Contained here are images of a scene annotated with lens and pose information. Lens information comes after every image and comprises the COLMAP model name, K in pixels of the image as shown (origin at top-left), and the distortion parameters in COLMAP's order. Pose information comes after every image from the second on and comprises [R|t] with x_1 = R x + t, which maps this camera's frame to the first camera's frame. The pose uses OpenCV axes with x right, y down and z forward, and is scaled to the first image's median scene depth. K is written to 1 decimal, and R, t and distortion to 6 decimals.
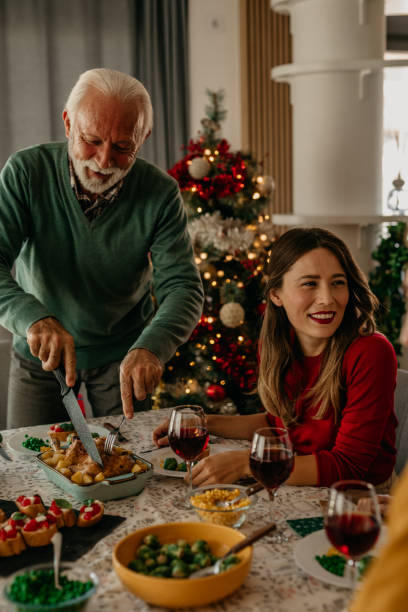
lens RADIAL K [[821.3, 0, 212.2], [0, 821.3, 306.8], [0, 0, 1]] dist [-0.007023, 0.035073]
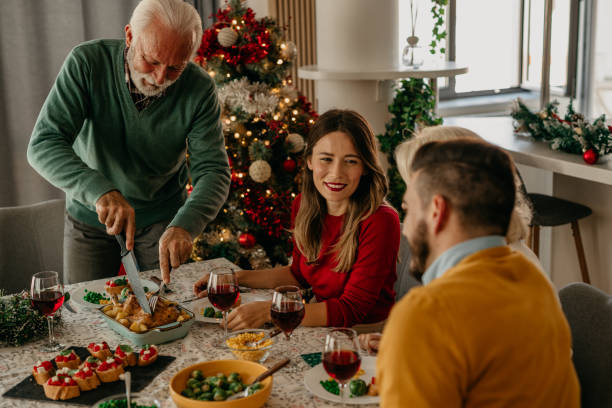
lens RADIAL K [[821.3, 0, 306.0], [0, 821.3, 204.0], [0, 0, 1]] dist [-0.007023, 0.035073]
pose [[0.997072, -0.023007, 0.072922, 0.008020], [0.017039, 0.996533, 0.081429, -0.069356], [-0.074542, -0.079949, 0.994008, -0.226951]]
